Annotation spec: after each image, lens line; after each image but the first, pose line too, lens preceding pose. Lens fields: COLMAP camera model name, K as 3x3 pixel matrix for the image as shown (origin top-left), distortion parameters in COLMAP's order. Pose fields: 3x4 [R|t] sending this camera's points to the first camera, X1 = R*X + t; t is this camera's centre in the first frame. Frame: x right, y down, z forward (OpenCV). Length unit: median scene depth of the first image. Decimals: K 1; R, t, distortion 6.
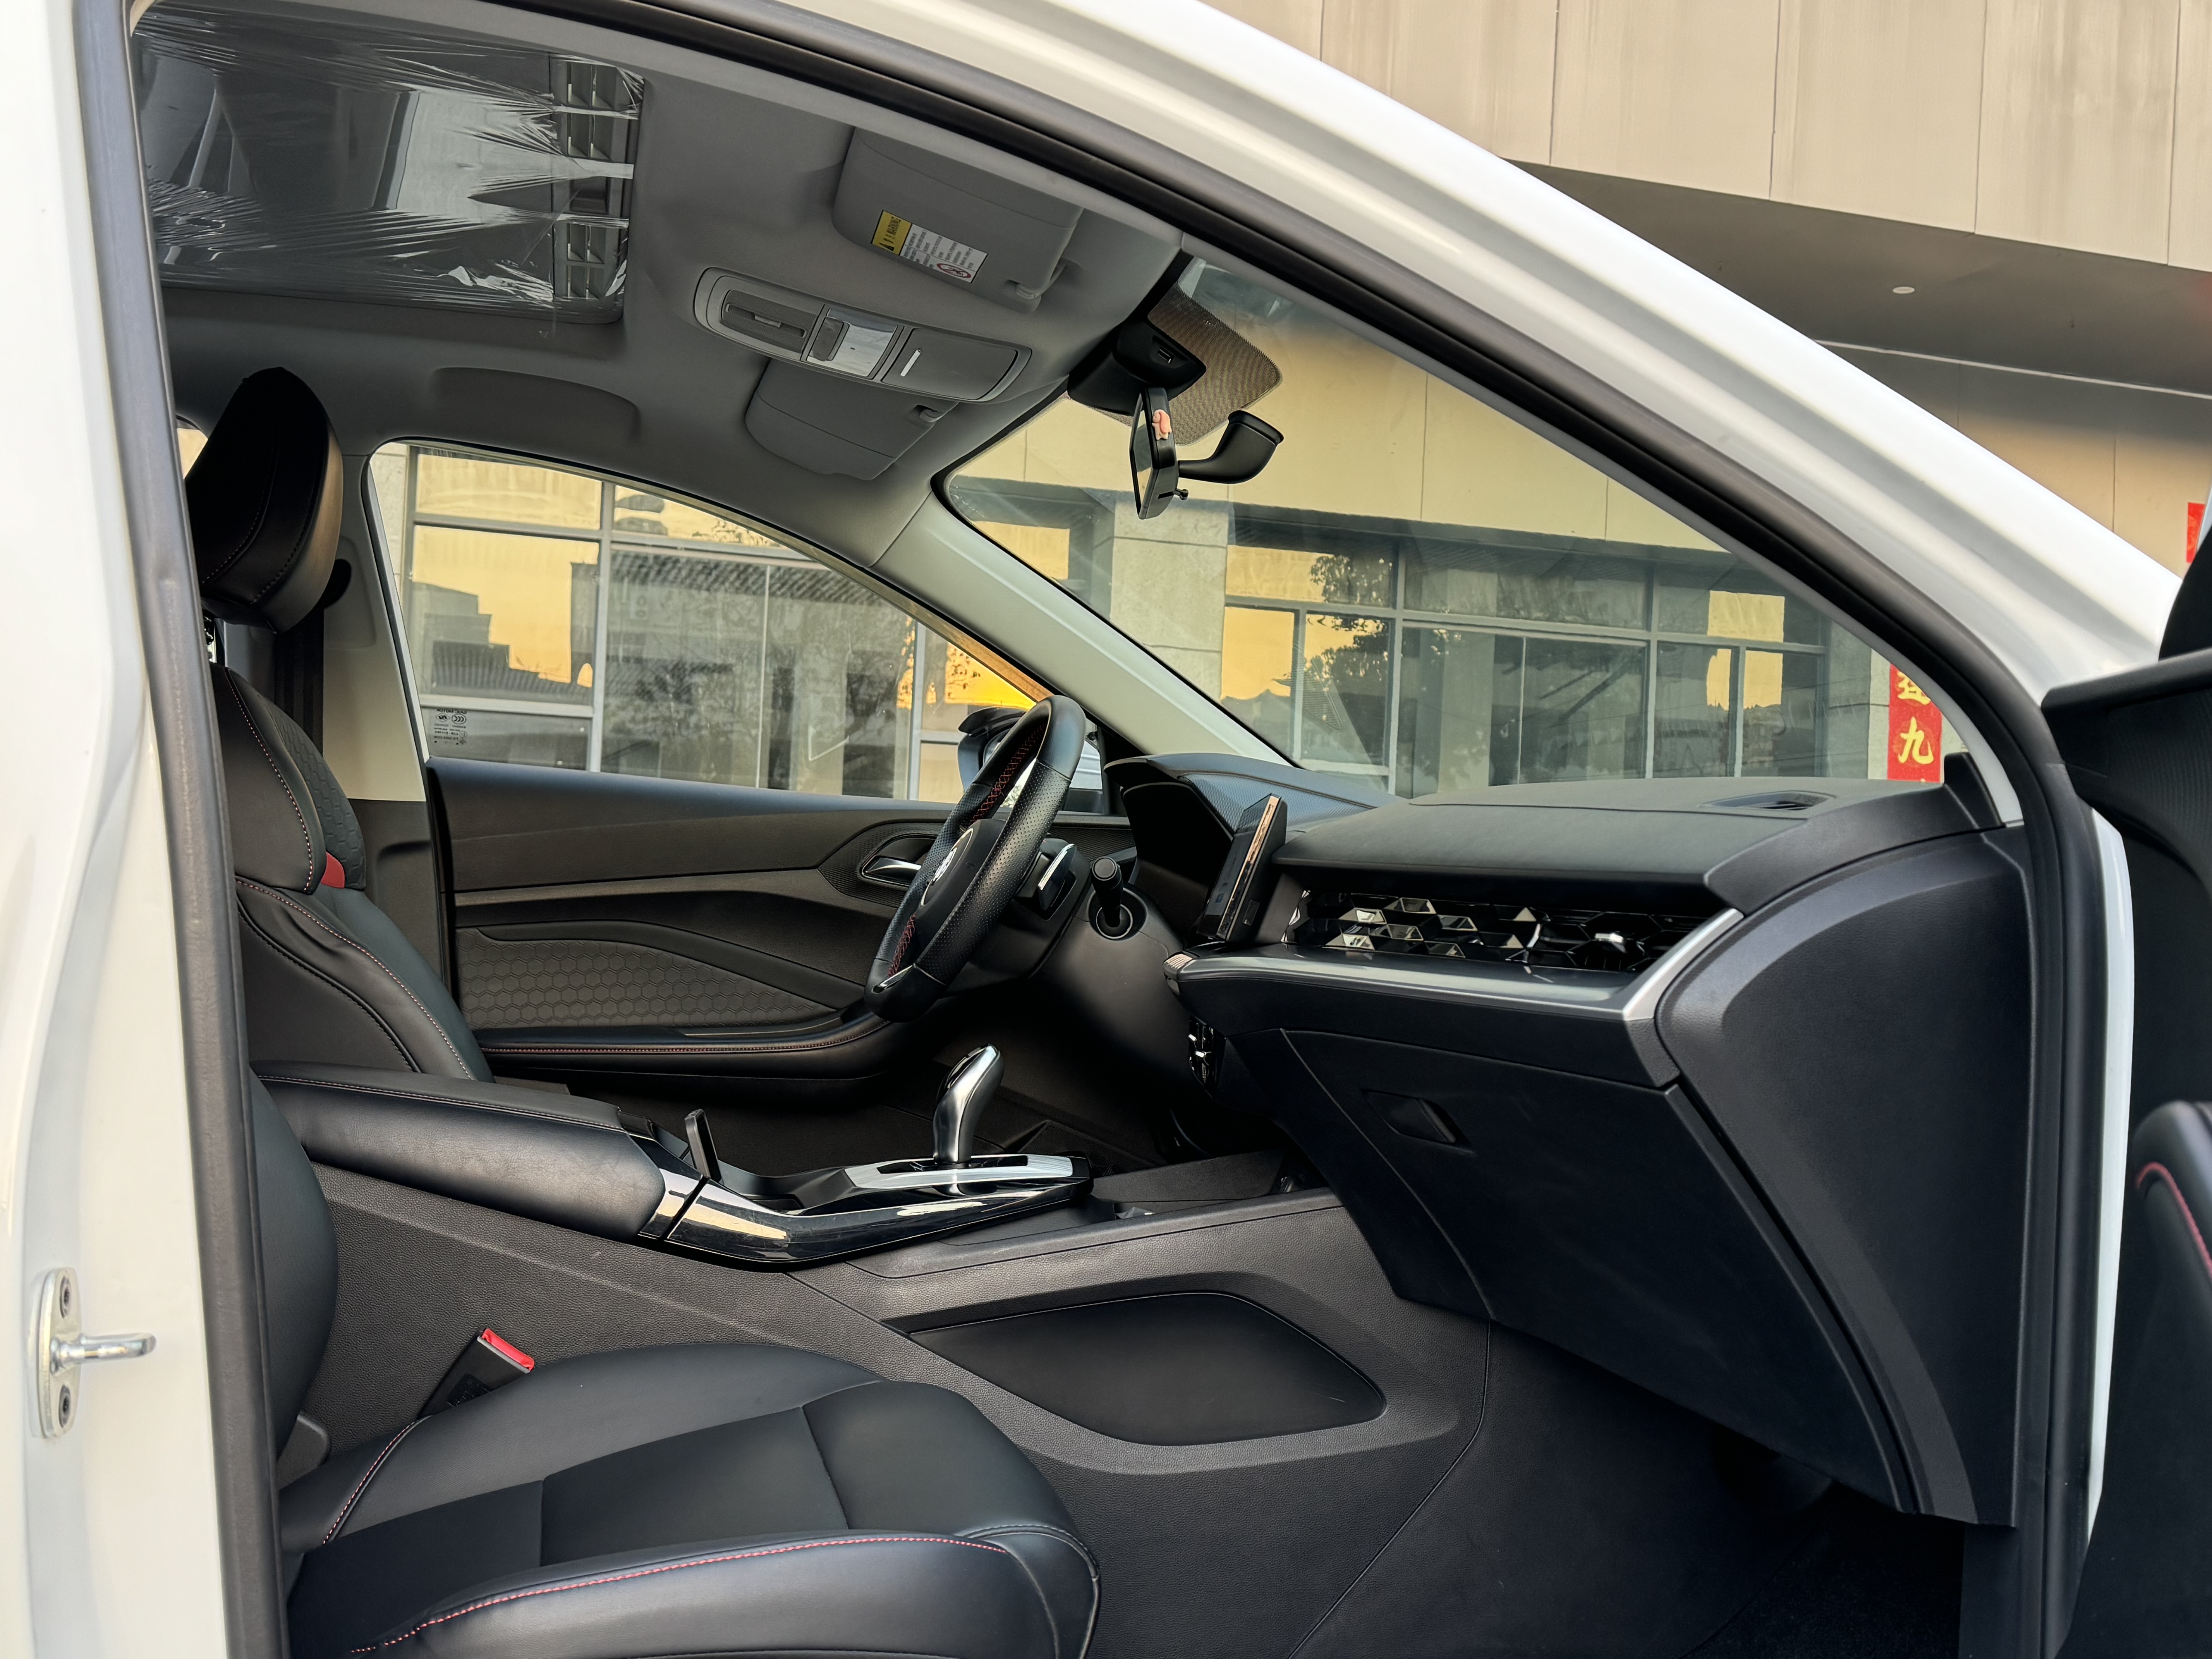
lens RADIAL K [[2057.9, 0, 1103.0], [0, 2057.9, 832.2], [0, 0, 1]] dist [0.021688, 0.000000]
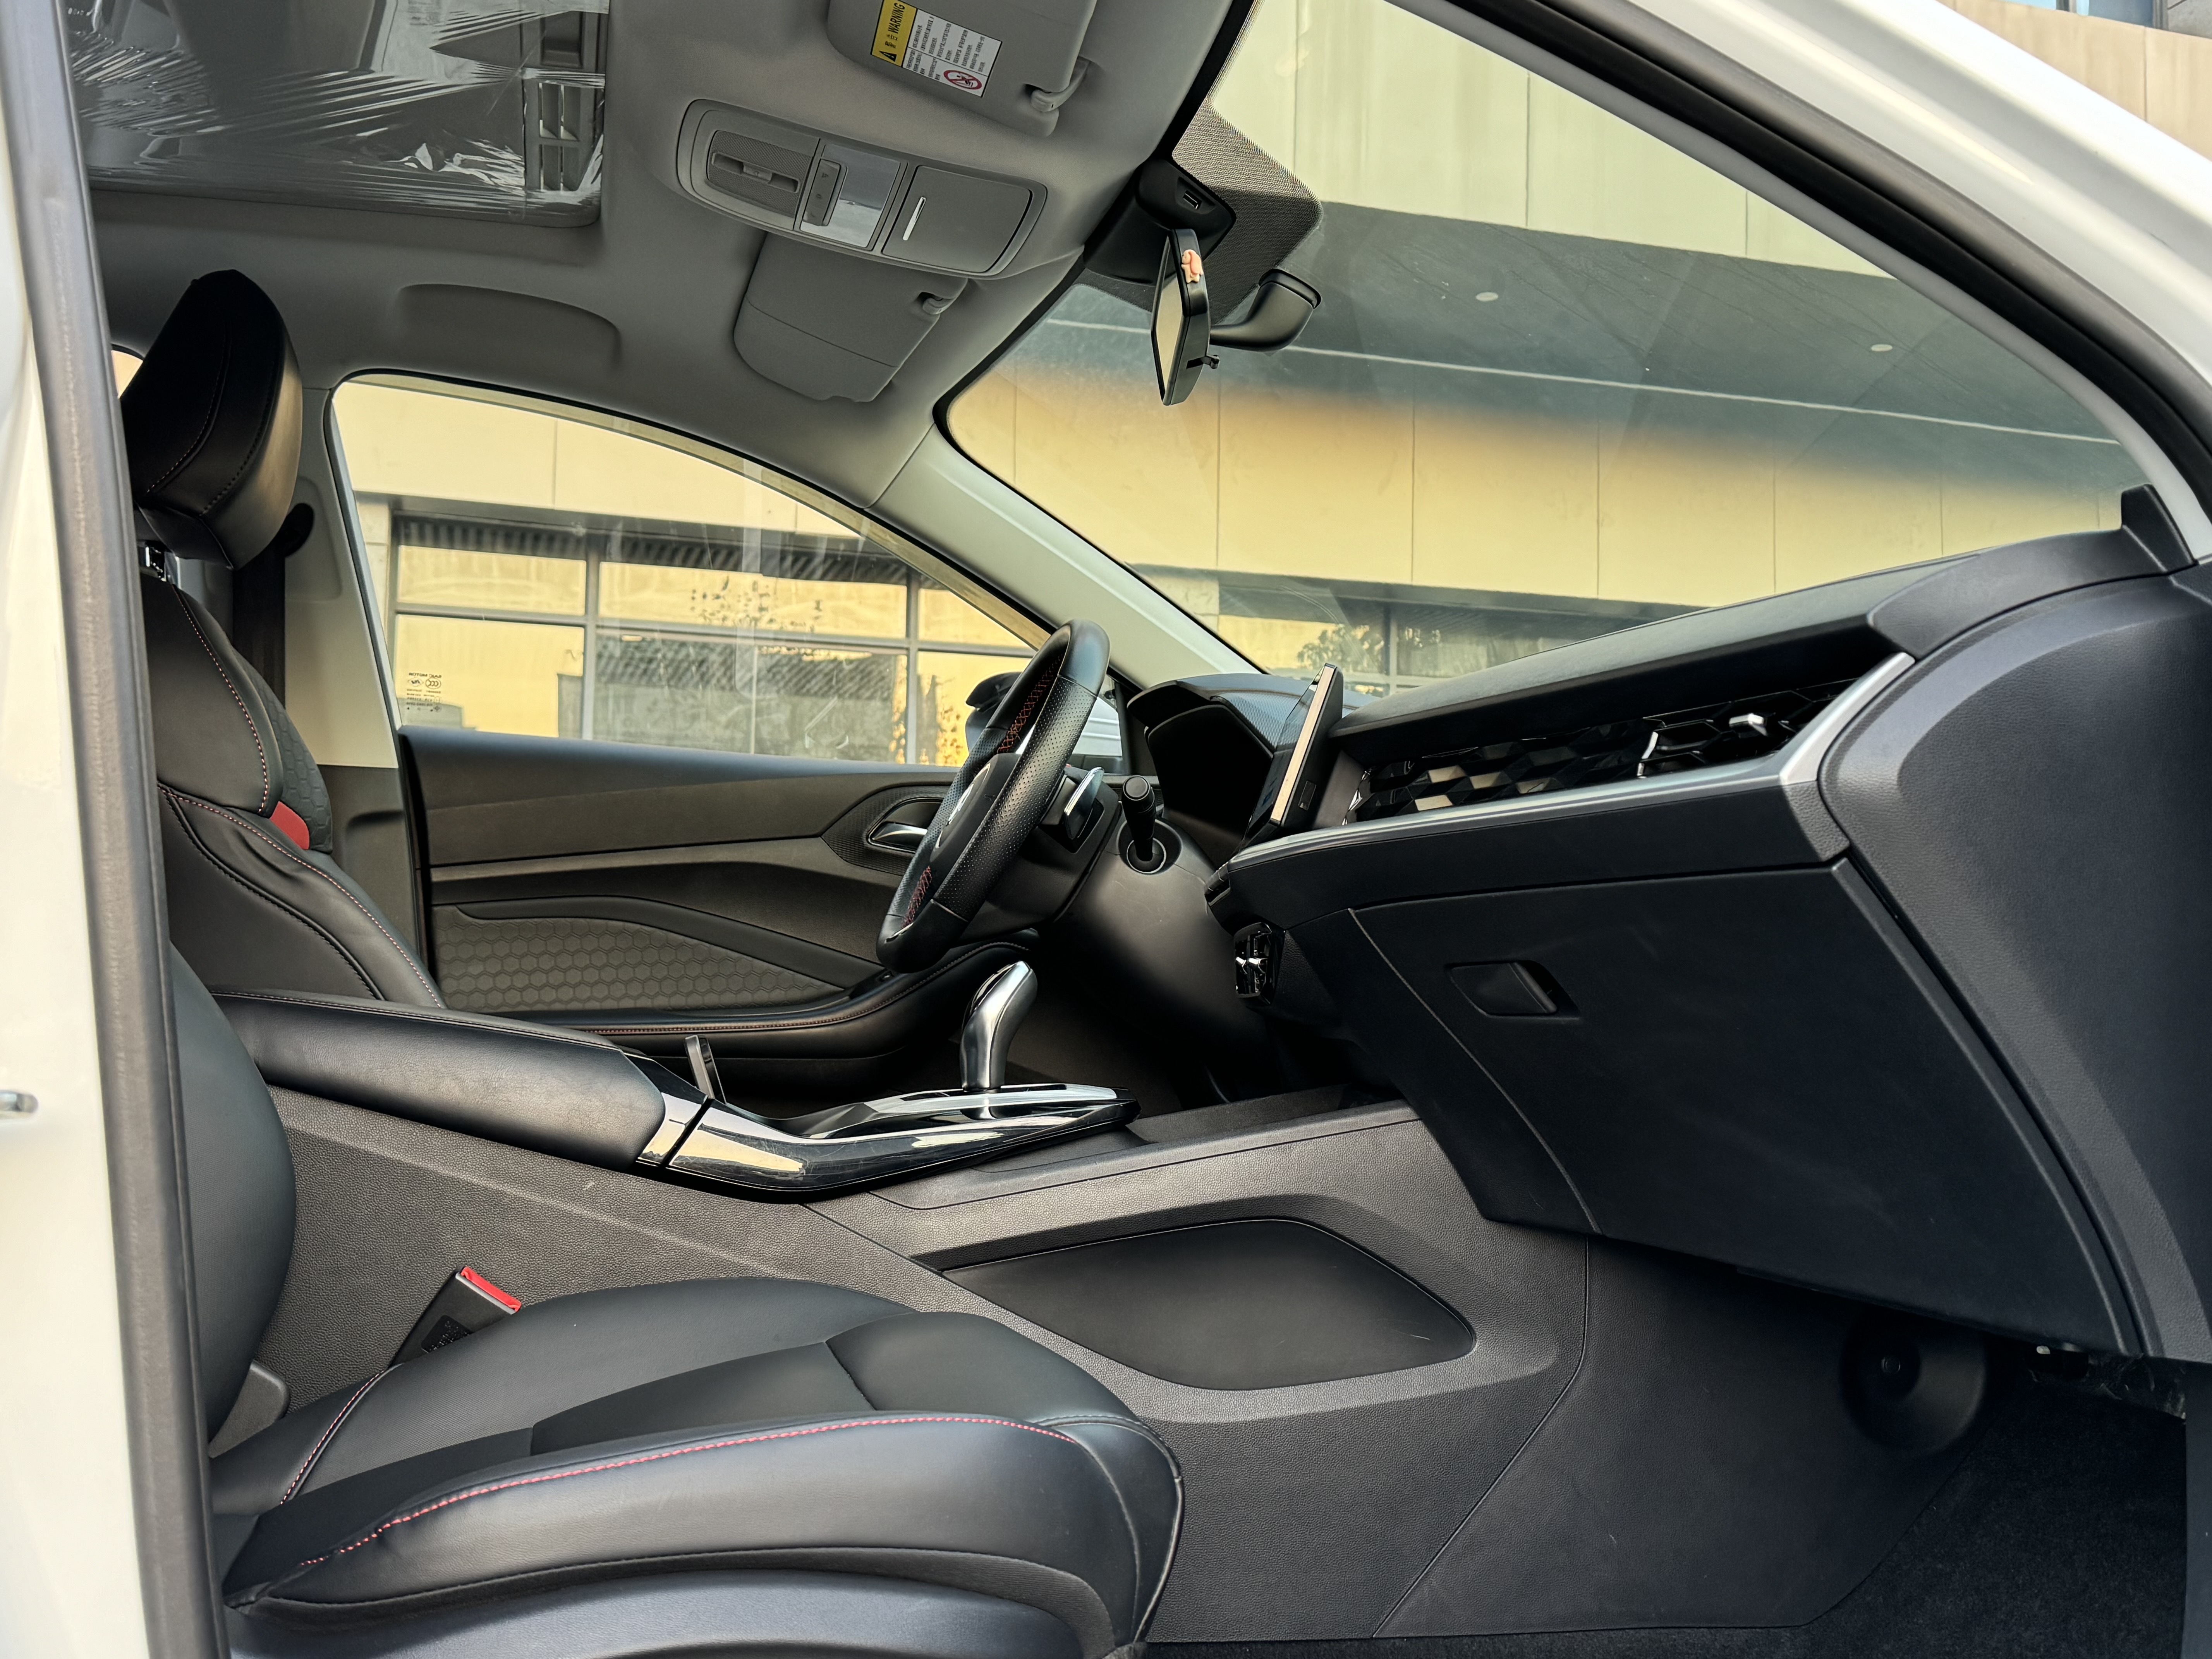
lens RADIAL K [[2057.9, 0, 1111.9], [0, 2057.9, 838.5], [0, 0, 1]] dist [0.021688, 0.000000]
pose [[0.999531, -0.029078, 0.009609, -0.022986], [0.029506, 0.998419, -0.047850, 0.098263], [-0.008203, 0.048111, 0.998808, 0.096342]]
